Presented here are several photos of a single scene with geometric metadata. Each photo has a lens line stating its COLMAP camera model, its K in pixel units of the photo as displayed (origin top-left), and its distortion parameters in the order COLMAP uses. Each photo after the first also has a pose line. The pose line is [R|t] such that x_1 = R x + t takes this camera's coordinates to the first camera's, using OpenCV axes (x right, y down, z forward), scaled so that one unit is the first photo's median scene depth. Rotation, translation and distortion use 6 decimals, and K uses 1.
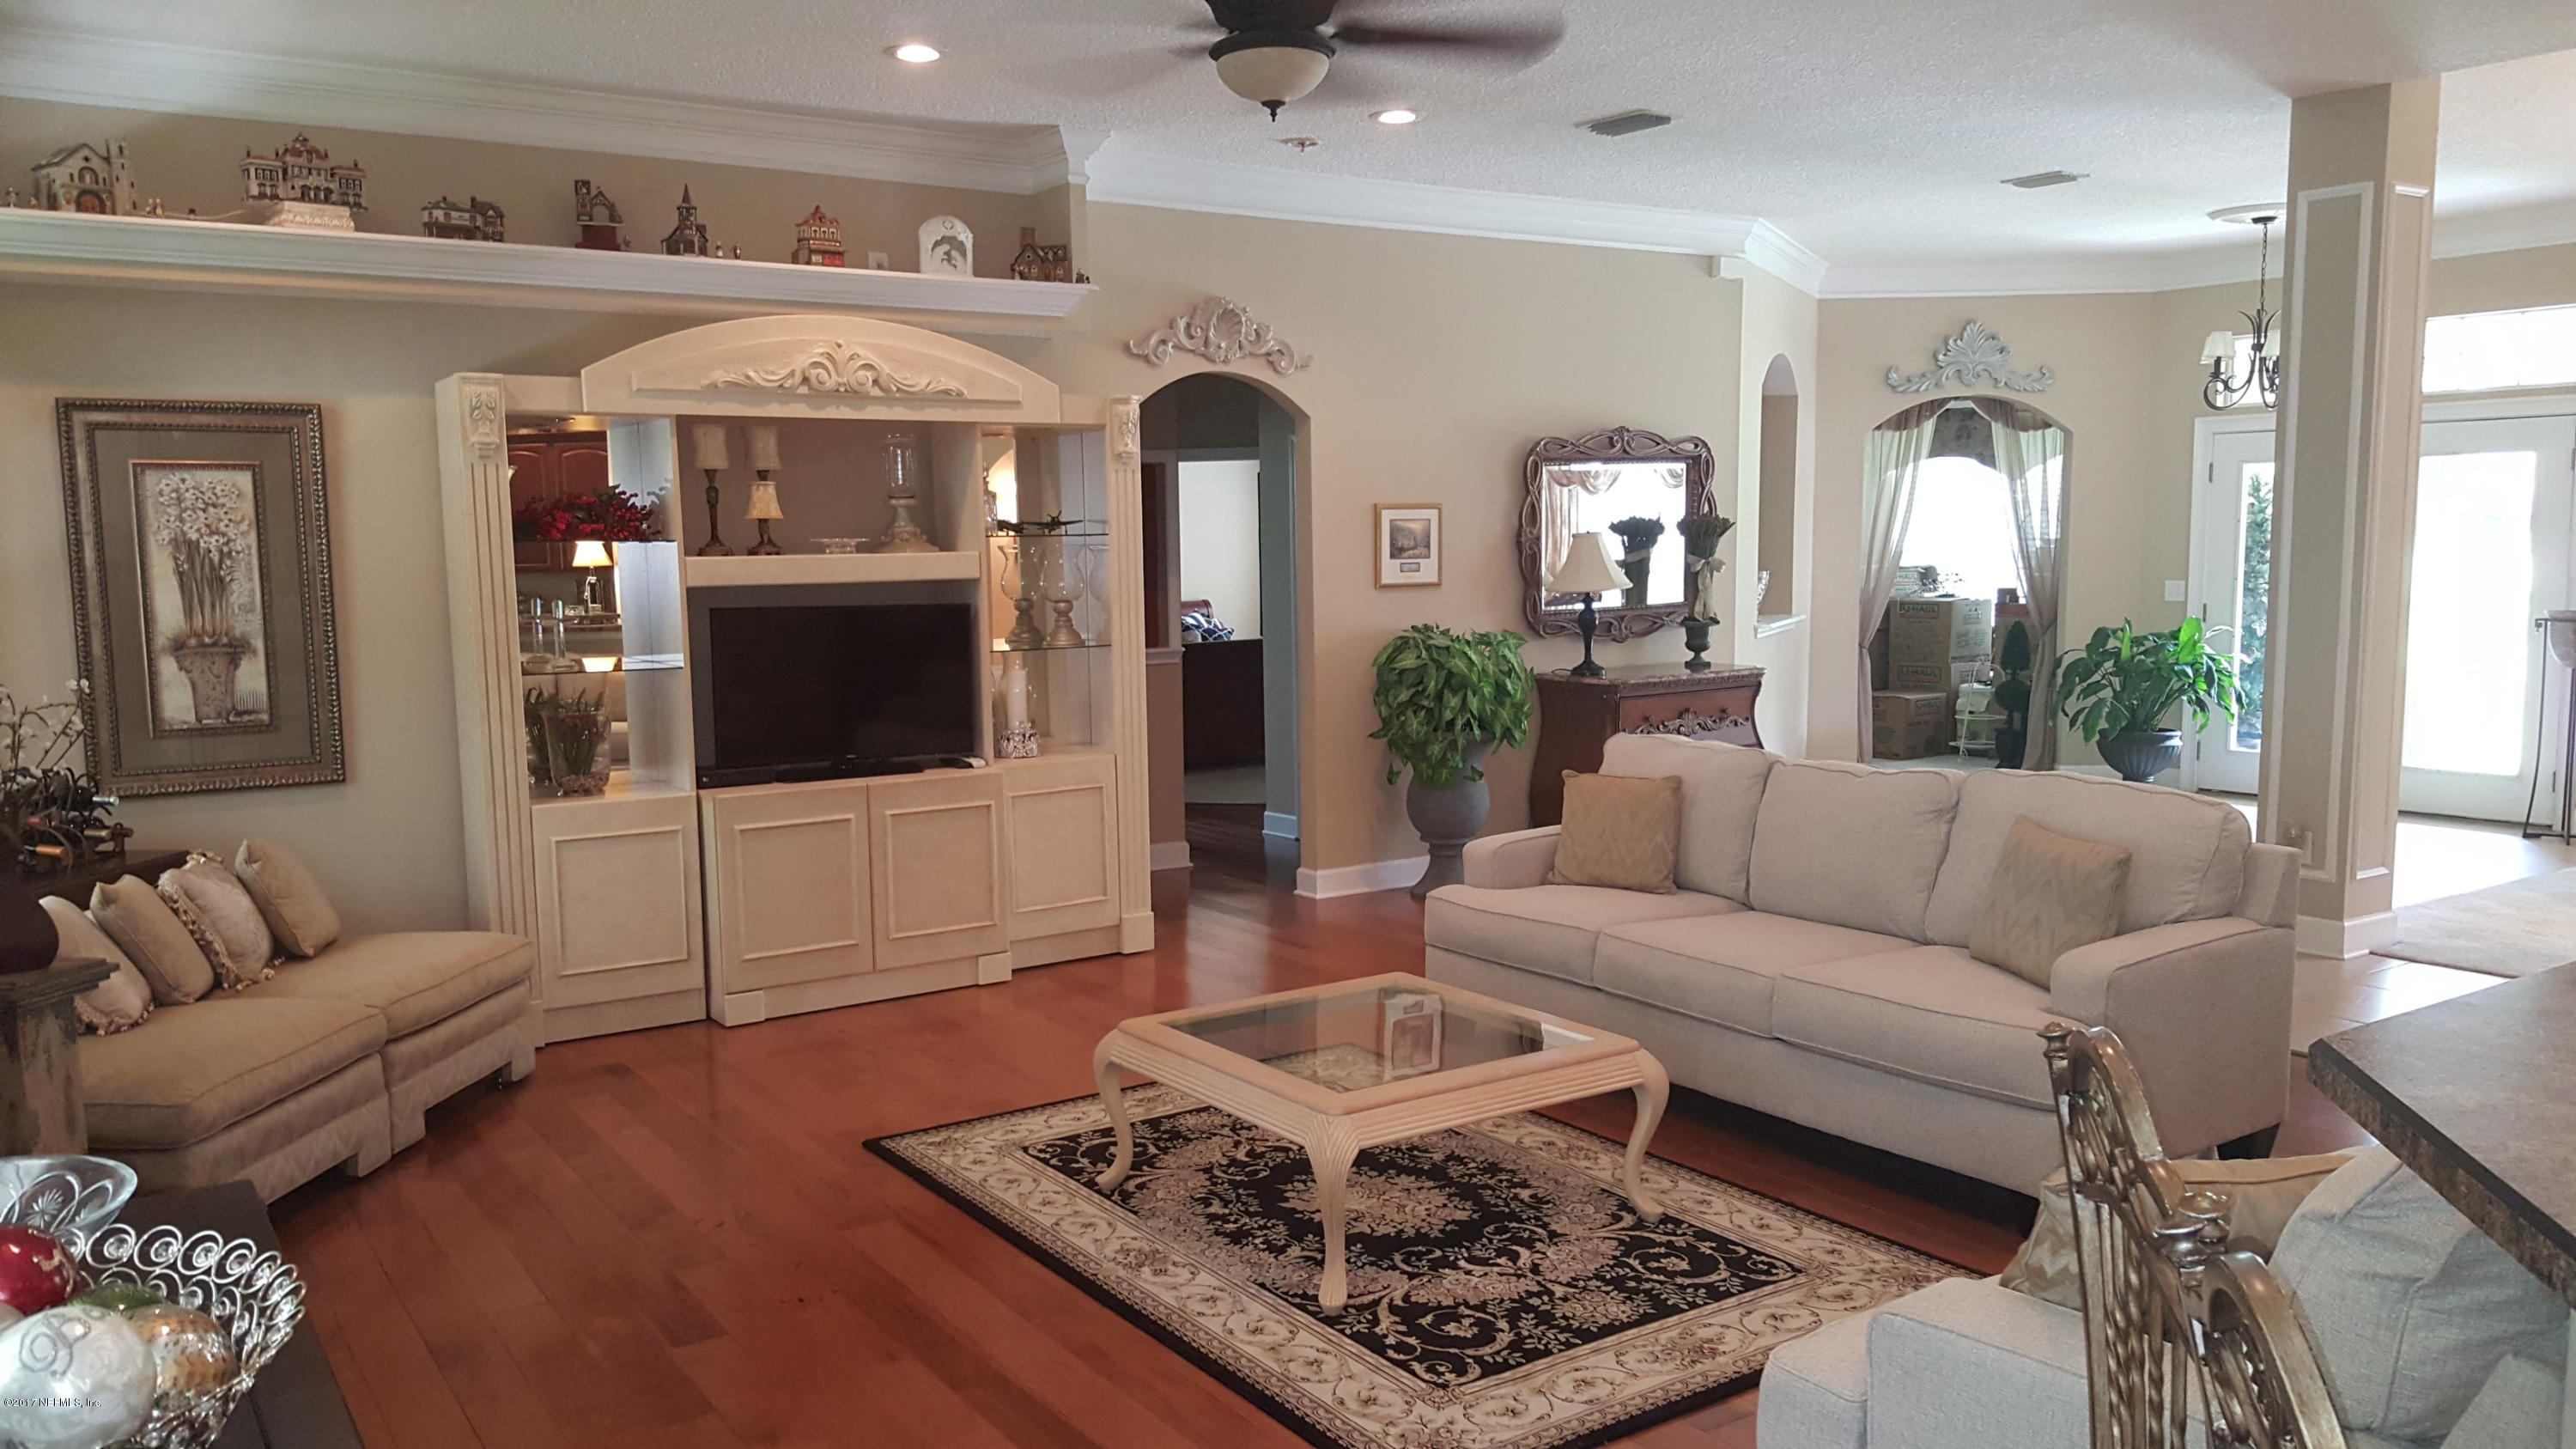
lens RADIAL K [[1893.5, 0, 1283.9], [0, 1893.5, 731.2], [0, 0, 1]] dist [0.002134, -0.006175]
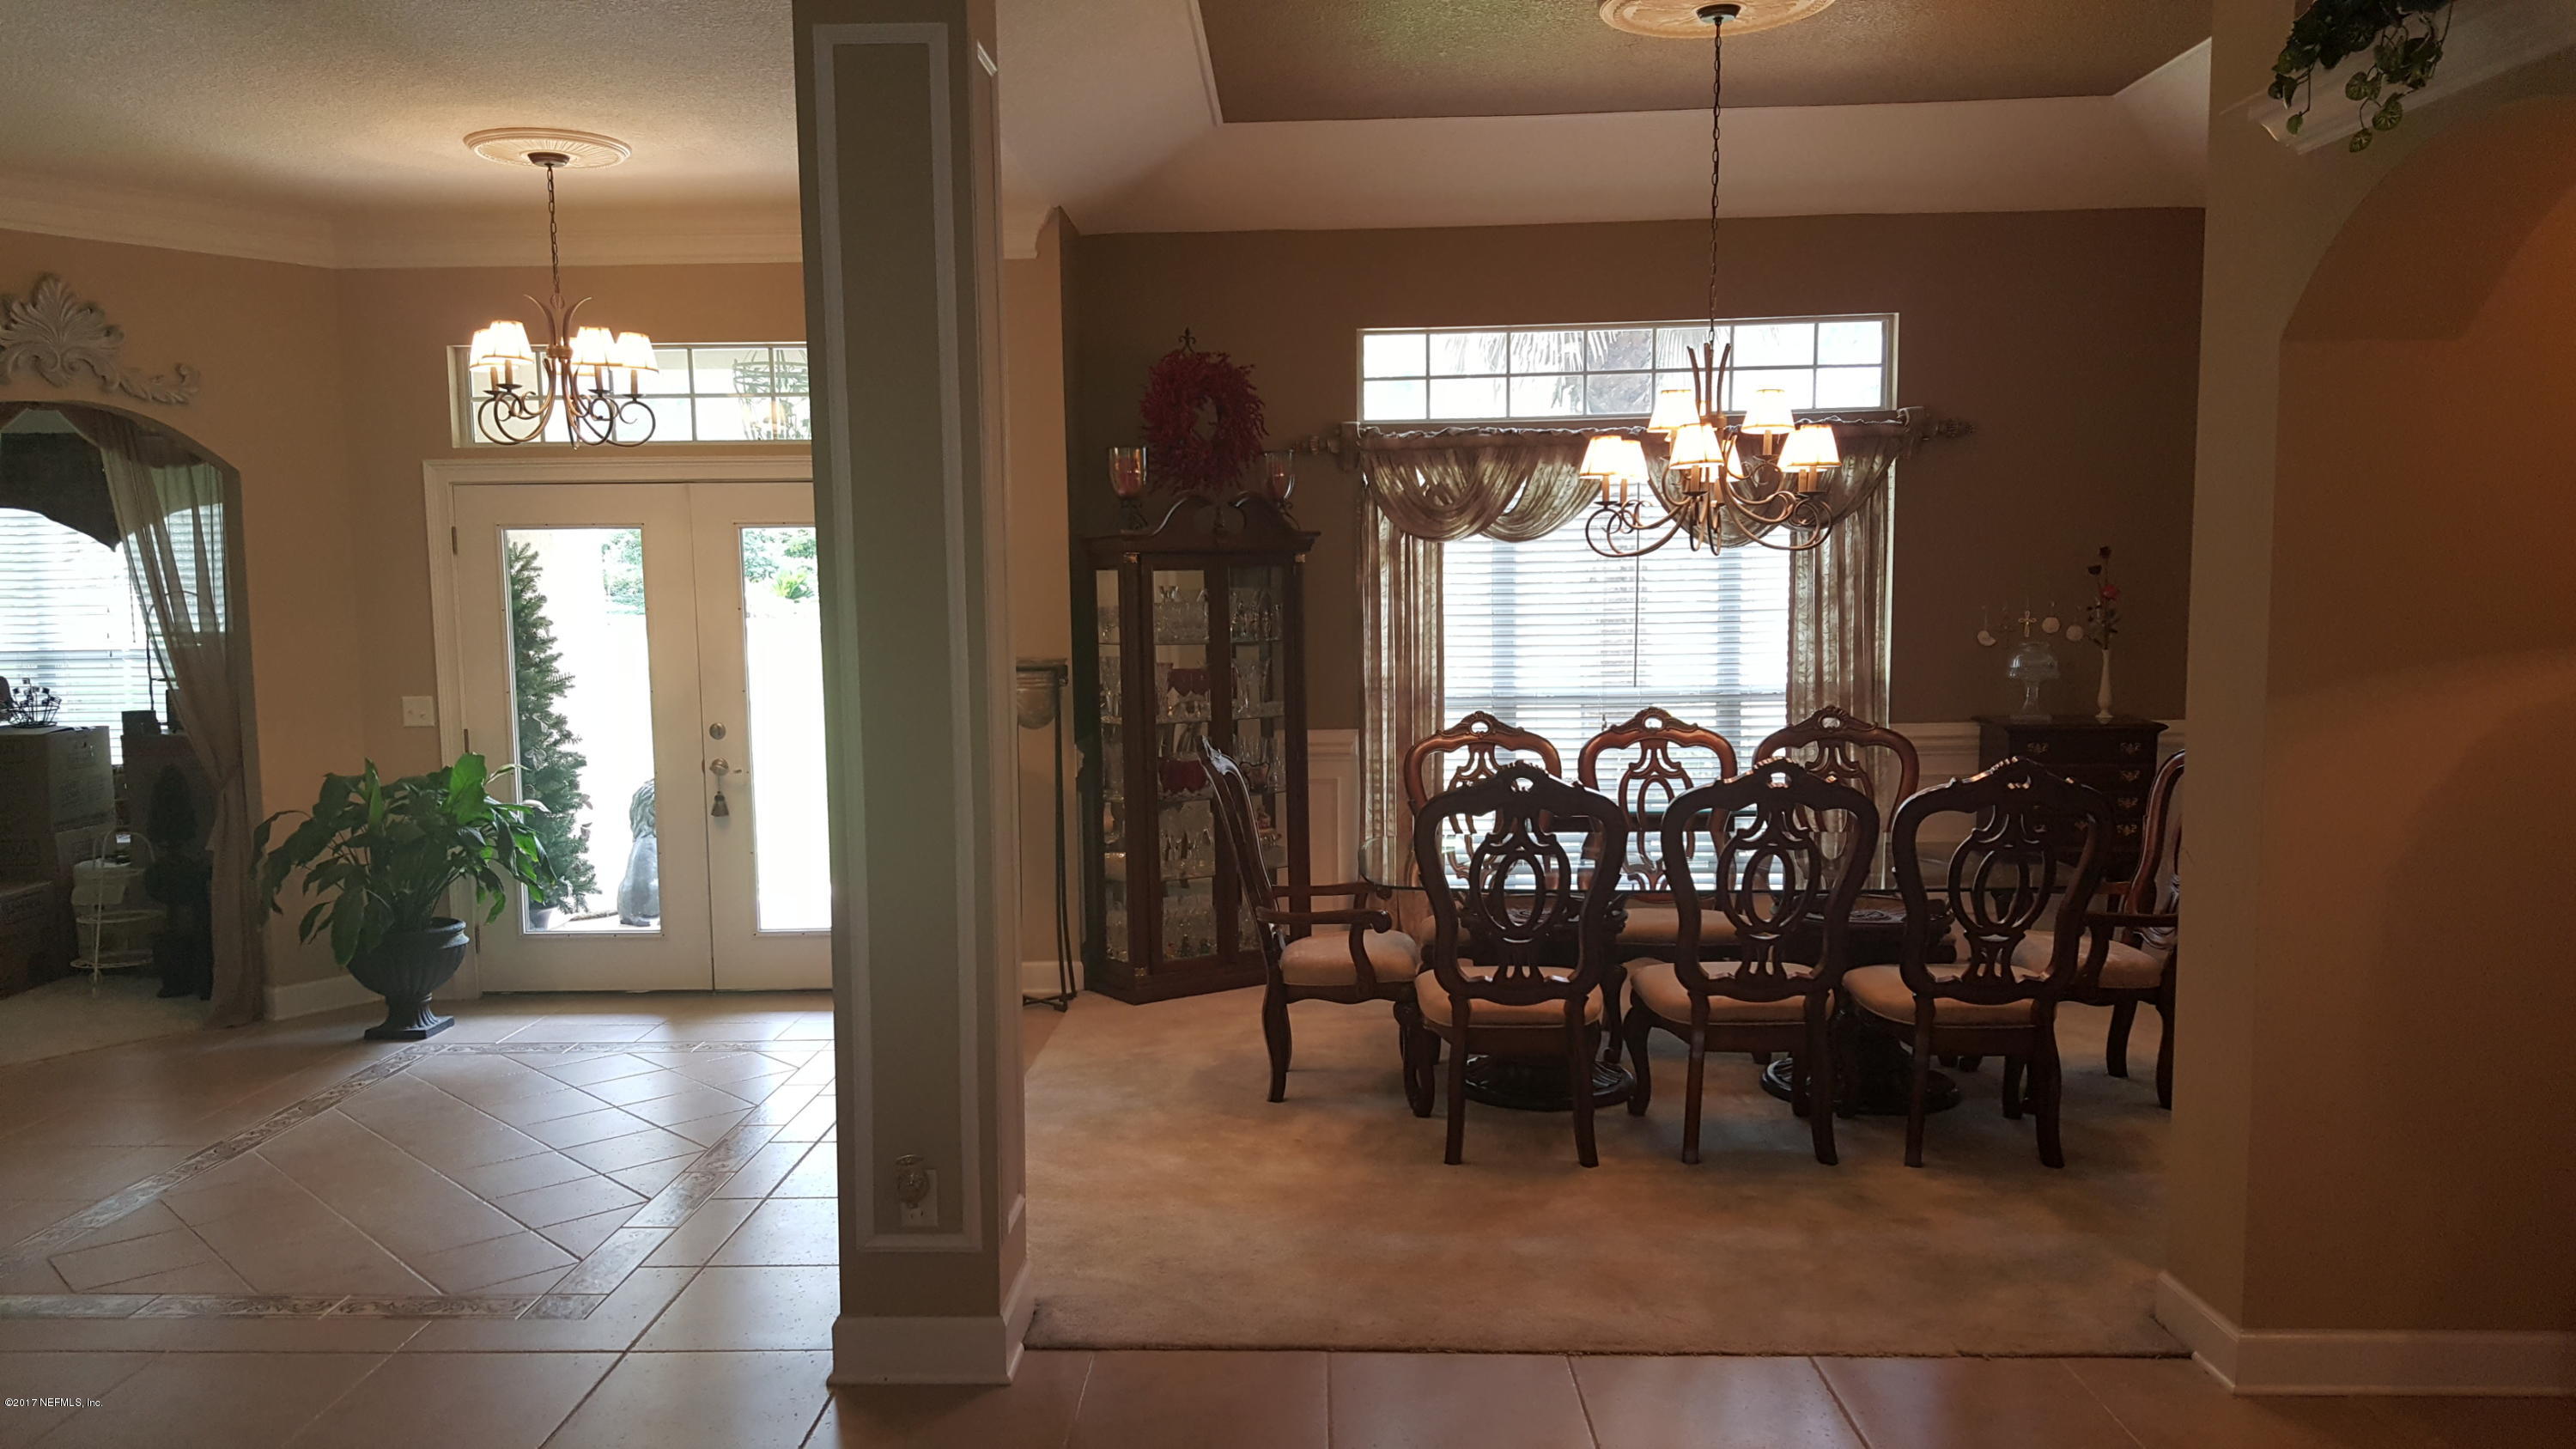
lens RADIAL K [[1893.5, 0, 1234.0], [0, 1893.5, 827.0], [0, 0, 1]] dist [0.002134, -0.006175]
pose [[0.589523, -0.095231, 0.802118, 0.088666], [0.085329, 0.994812, 0.055395, -0.044993], [-0.803232, 0.035787, 0.594591, 0.352097]]
